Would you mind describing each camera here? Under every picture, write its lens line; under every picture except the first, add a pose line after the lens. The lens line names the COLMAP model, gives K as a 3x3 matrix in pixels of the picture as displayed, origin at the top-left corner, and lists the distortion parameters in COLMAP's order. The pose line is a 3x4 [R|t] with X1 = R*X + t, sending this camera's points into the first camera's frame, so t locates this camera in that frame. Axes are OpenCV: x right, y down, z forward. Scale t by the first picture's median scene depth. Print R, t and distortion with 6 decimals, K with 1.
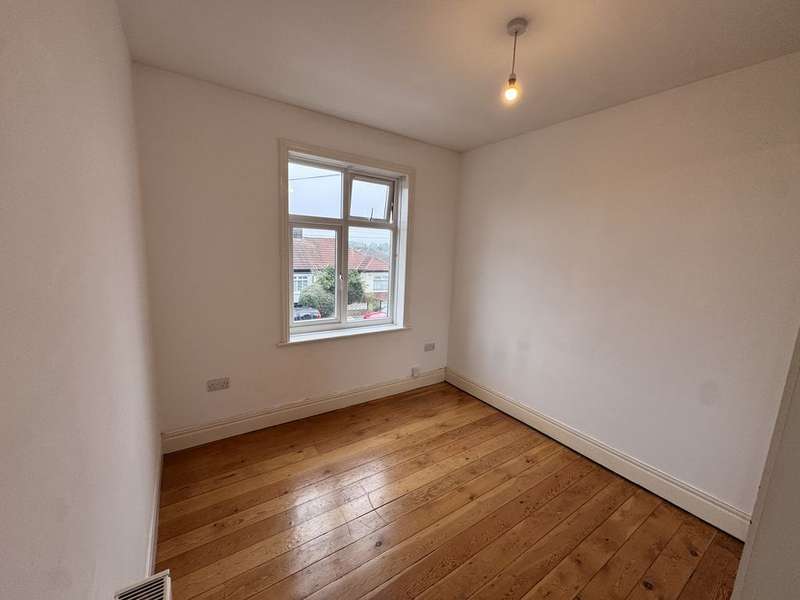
lens RADIAL K [[320.1, 0, 401.9], [0, 320.1, 298.8], [0, 0, 1]] dist [-0.000816, -0.000983]
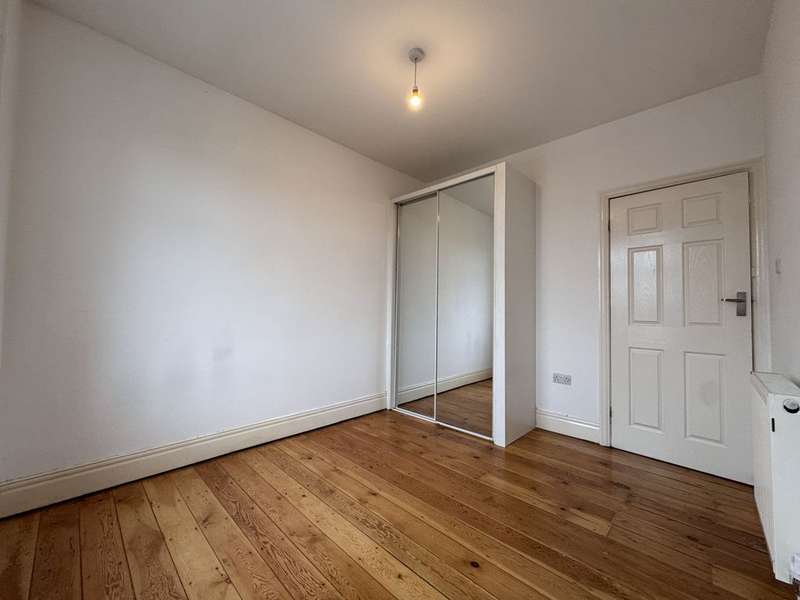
lens RADIAL K [[320.1, 0, 400.4], [0, 320.1, 300.0], [0, 0, 1]] dist [-0.000816, -0.000983]
pose [[-0.205665, -0.008729, 0.978583, -0.570352], [0.140819, 0.989290, 0.038419, 0.068445], [-0.968438, 0.145704, -0.202234, 0.913451]]
